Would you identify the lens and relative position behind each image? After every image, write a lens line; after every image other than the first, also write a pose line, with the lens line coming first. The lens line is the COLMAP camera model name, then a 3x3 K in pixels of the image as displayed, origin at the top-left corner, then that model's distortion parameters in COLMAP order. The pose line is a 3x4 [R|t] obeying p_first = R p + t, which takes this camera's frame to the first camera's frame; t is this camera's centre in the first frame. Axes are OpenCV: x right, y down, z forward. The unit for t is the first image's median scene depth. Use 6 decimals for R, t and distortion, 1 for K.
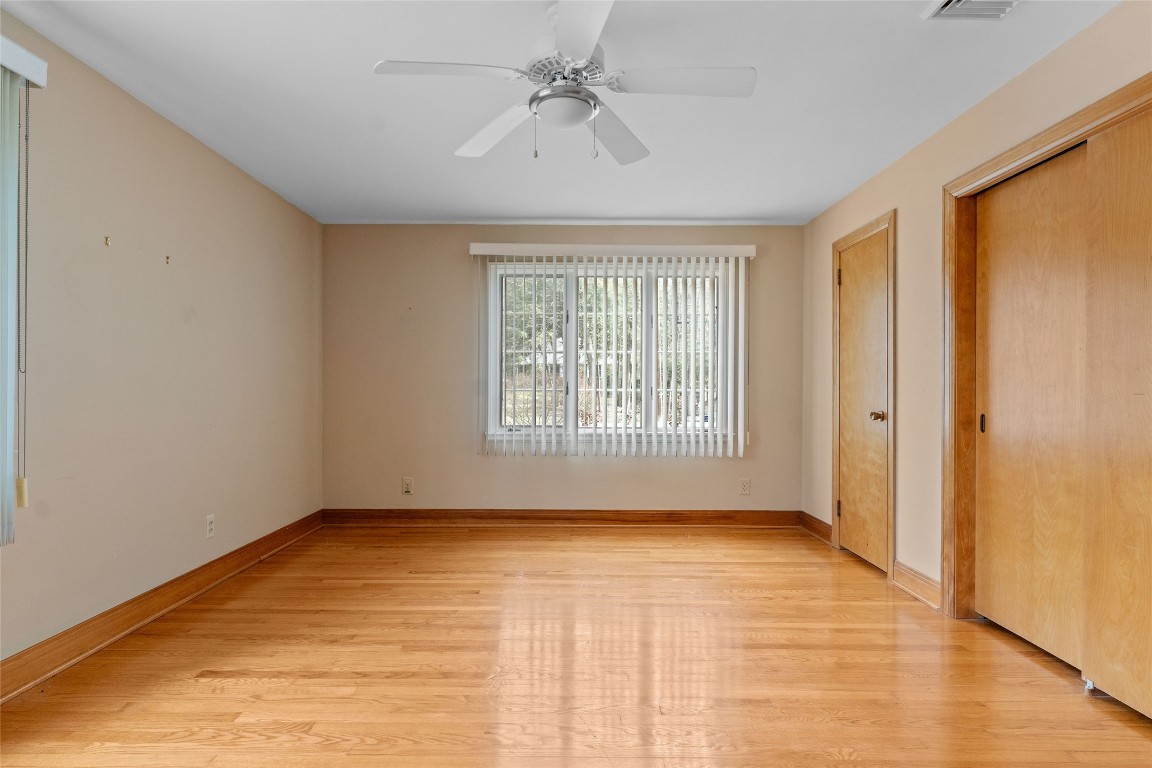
lens RADIAL K [[576.9, 0, 576.0], [0, 576.9, 384.0], [0, 0, 1]] dist [-0.000197, -0.000245]
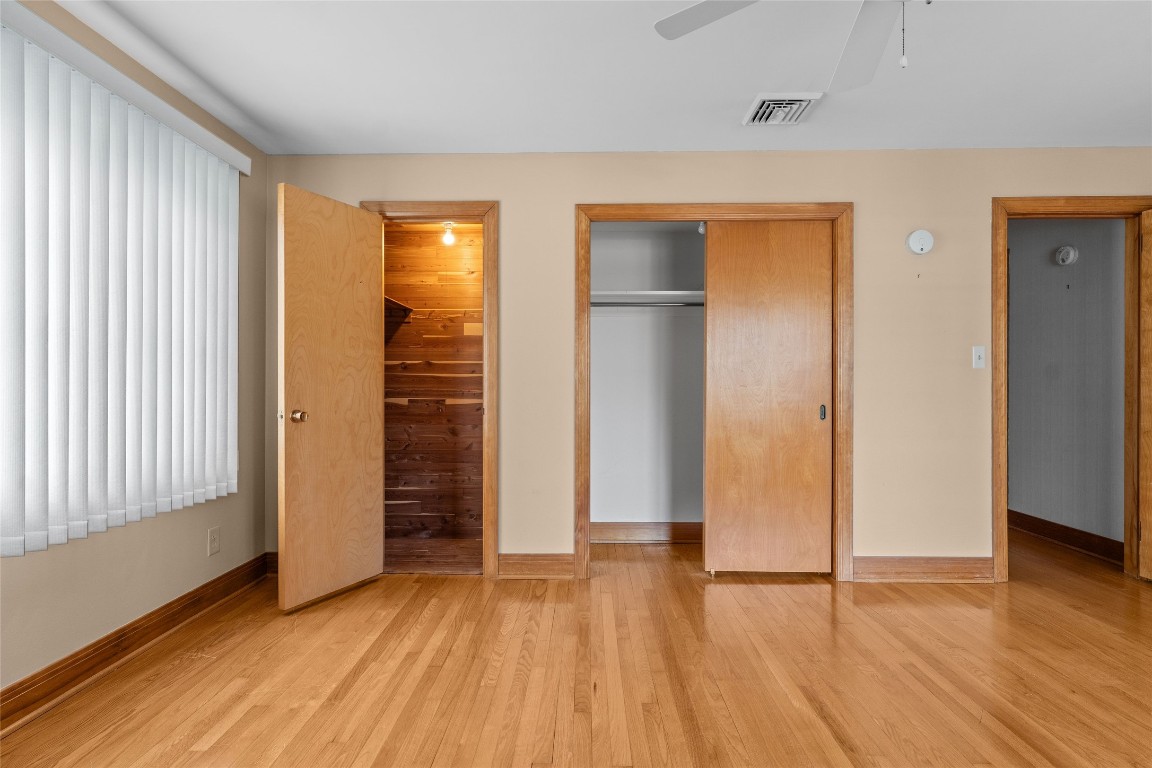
lens RADIAL K [[576.9, 0, 576.0], [0, 576.9, 384.0], [0, 0, 1]] dist [-0.000197, -0.000245]
pose [[0.029656, -0.003669, 0.999553, -0.481093], [-0.010001, 0.999942, 0.003967, 0.006084], [-0.999510, -0.010114, 0.029618, 0.929742]]
